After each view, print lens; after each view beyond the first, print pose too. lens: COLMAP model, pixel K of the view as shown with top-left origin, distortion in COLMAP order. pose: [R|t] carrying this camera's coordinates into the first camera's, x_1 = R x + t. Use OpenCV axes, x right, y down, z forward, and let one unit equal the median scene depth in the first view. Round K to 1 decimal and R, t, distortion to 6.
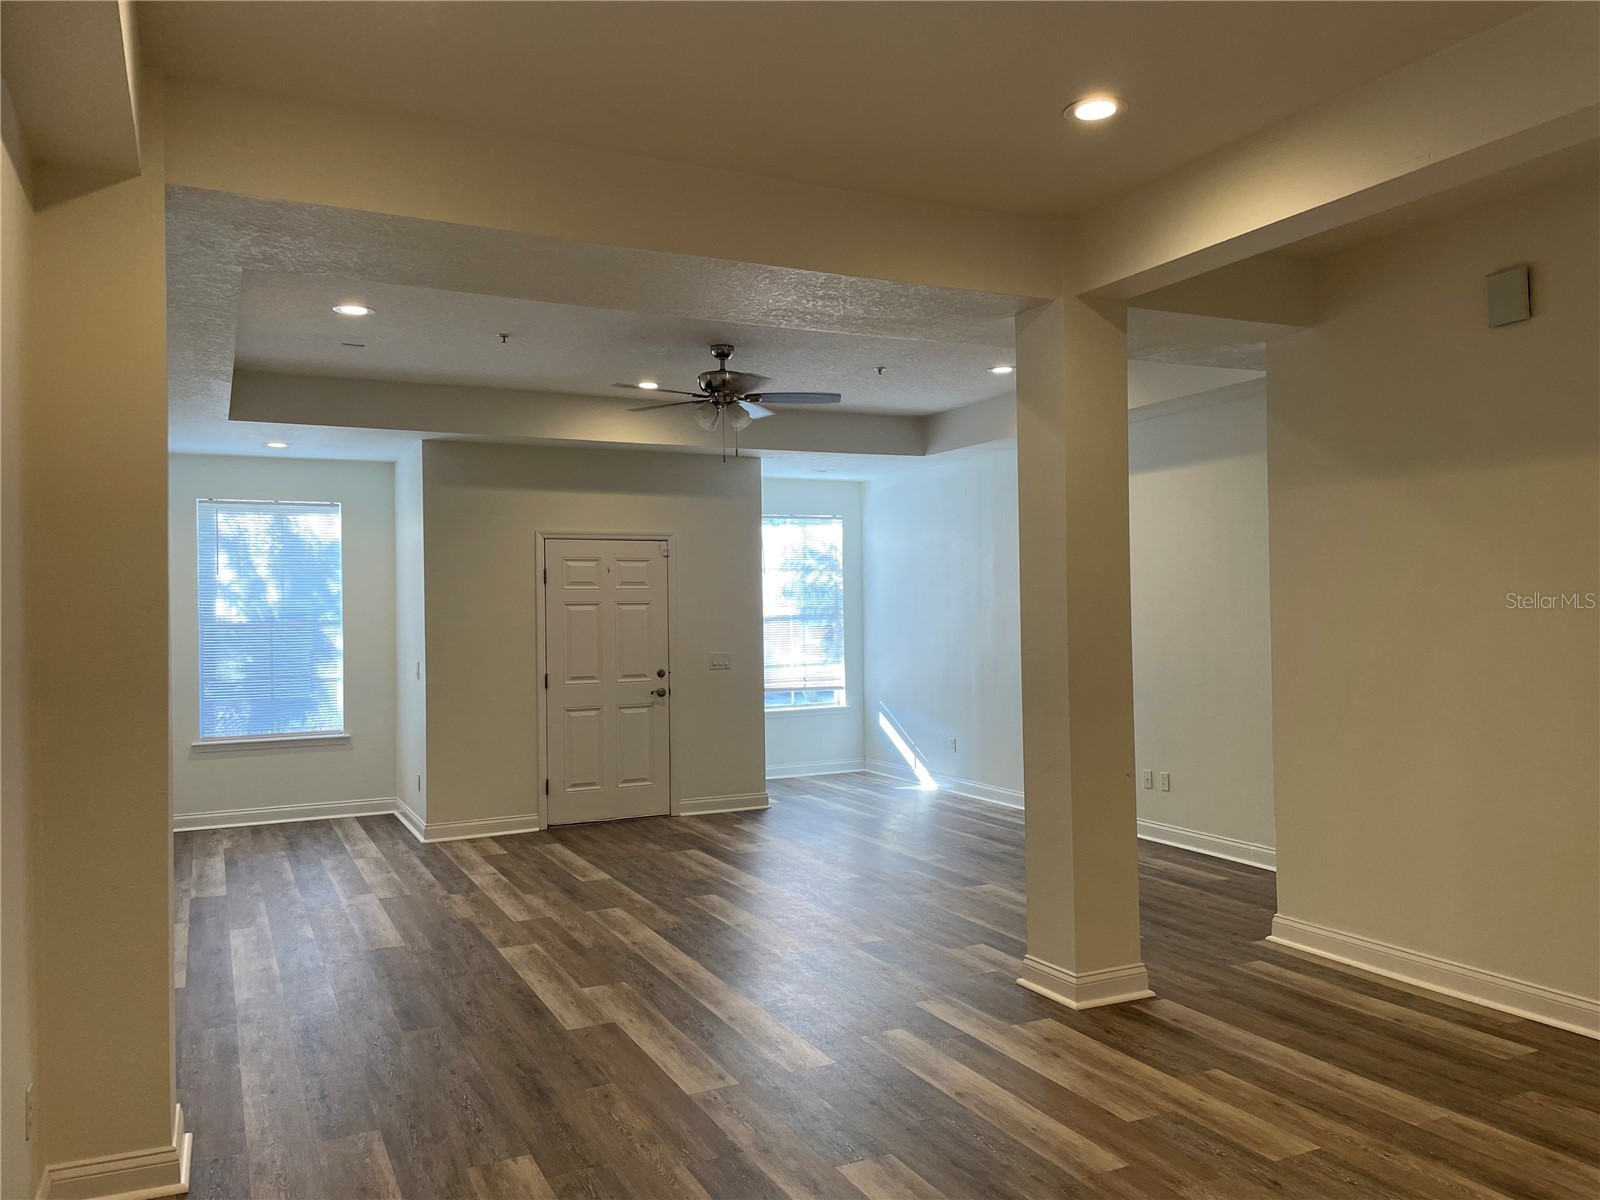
lens RADIAL K [[1210.0, 0, 793.5], [0, 1210.0, 599.7], [0, 0, 1]] dist [0.076151, -0.096370]
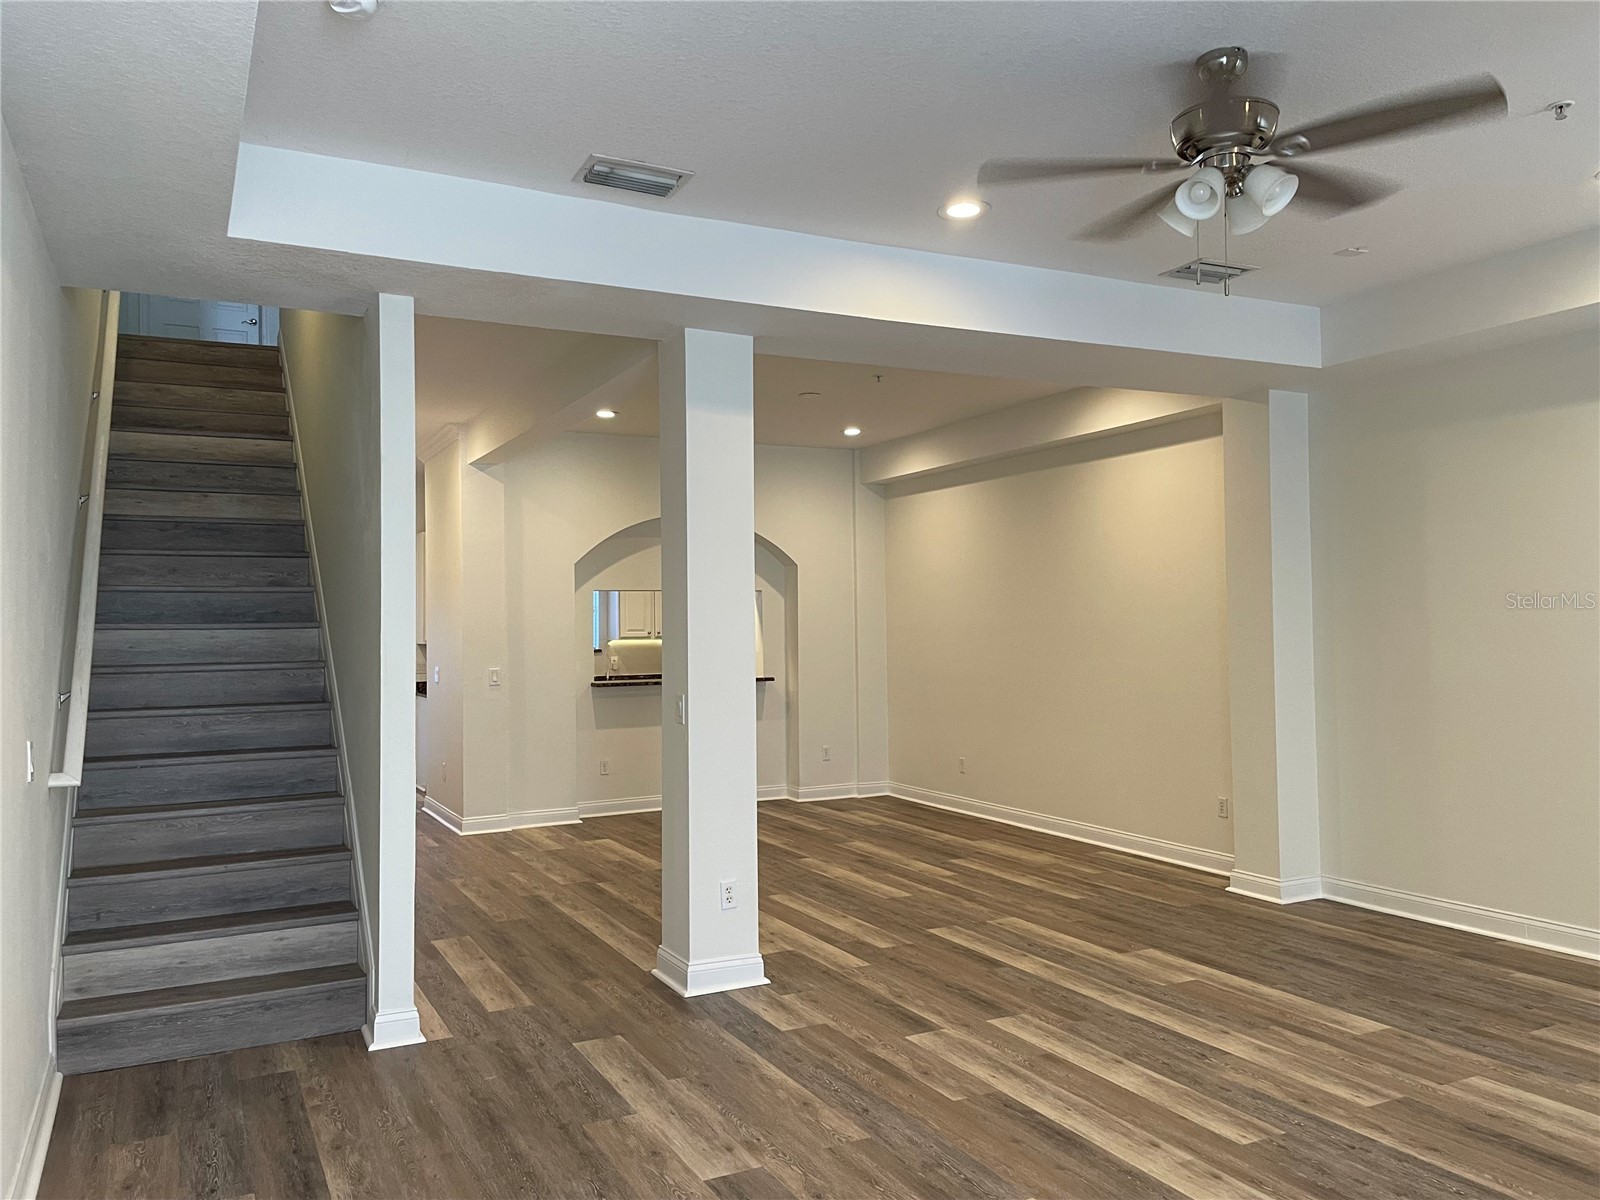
lens RADIAL K [[1210.0, 0, 793.5], [0, 1210.0, 599.7], [0, 0, 1]] dist [0.076151, -0.096370]
pose [[-0.999391, 0.026563, -0.022617, 0.174432], [0.027227, 0.999191, -0.029599, 0.023294], [0.021812, -0.030197, -0.999306, 1.997654]]
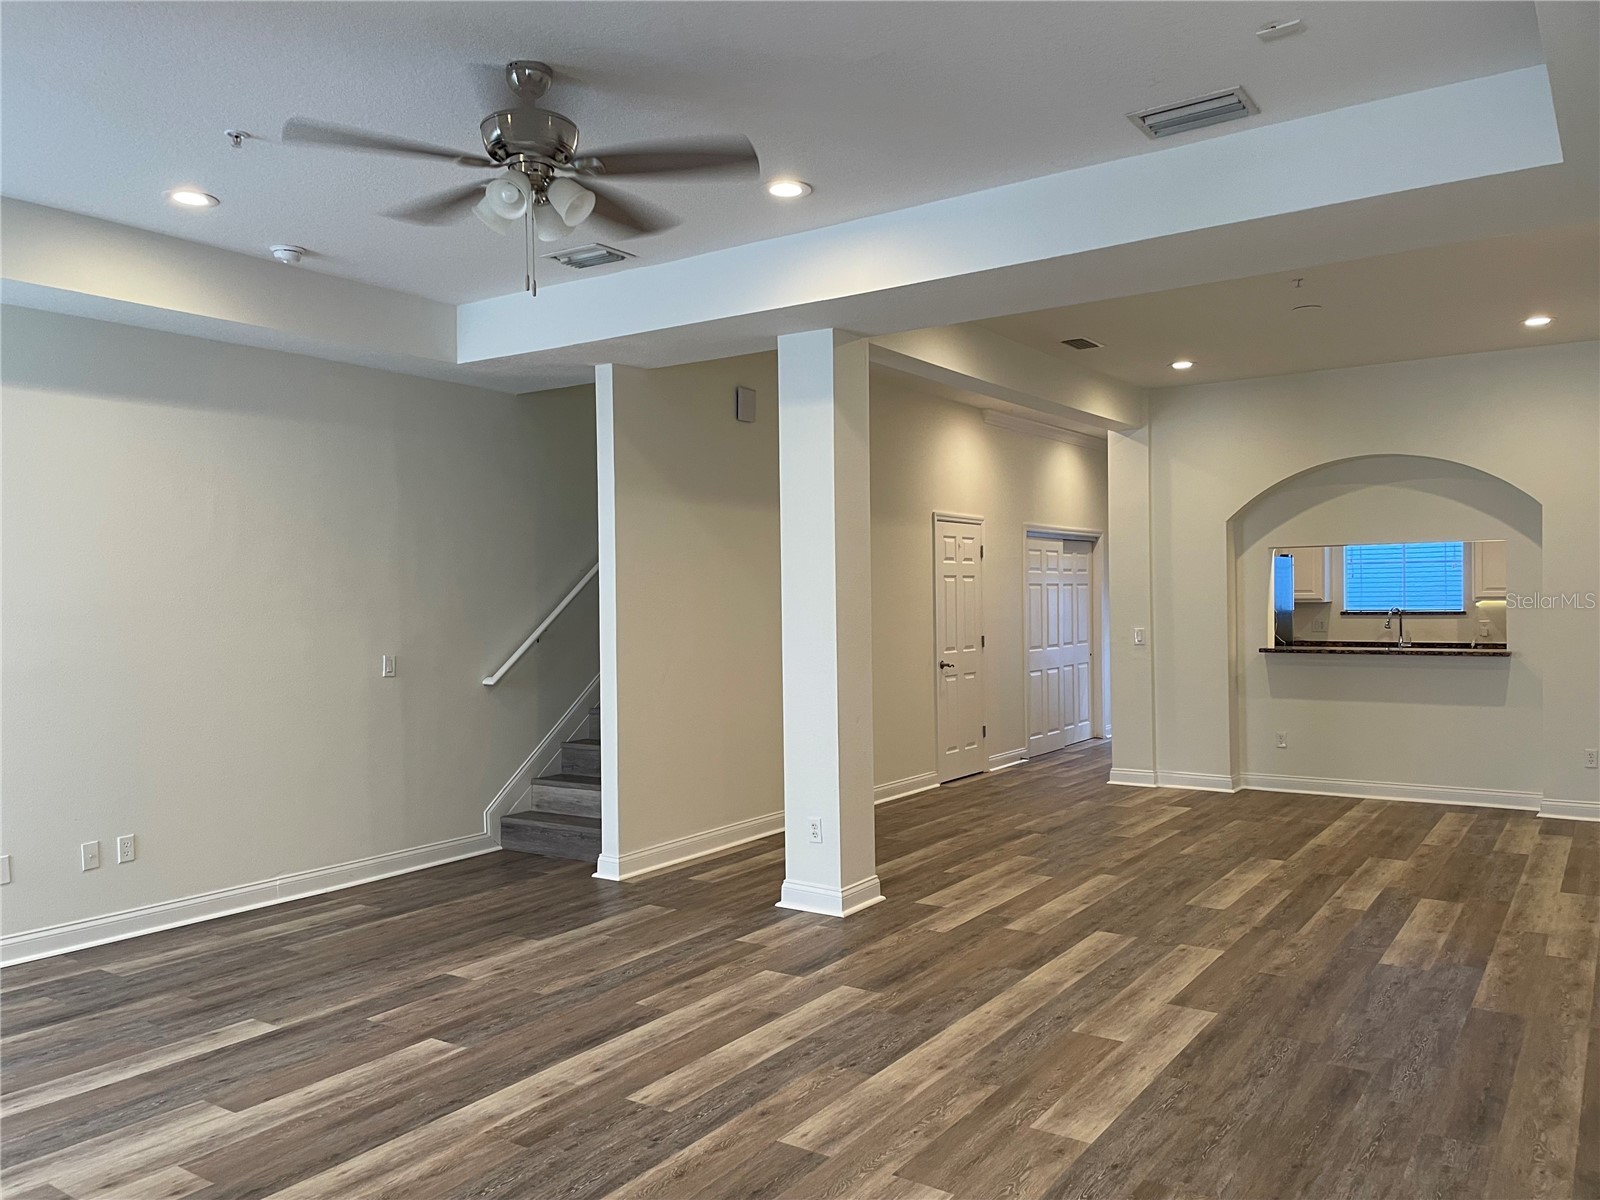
lens RADIAL K [[1210.0, 0, 793.5], [0, 1210.0, 599.7], [0, 0, 1]] dist [0.076151, -0.096370]
pose [[-0.497515, 0.016455, 0.867299, -0.765662], [0.011921, 0.999855, -0.012131, 0.031794], [-0.867373, 0.004303, -0.497640, 1.575413]]
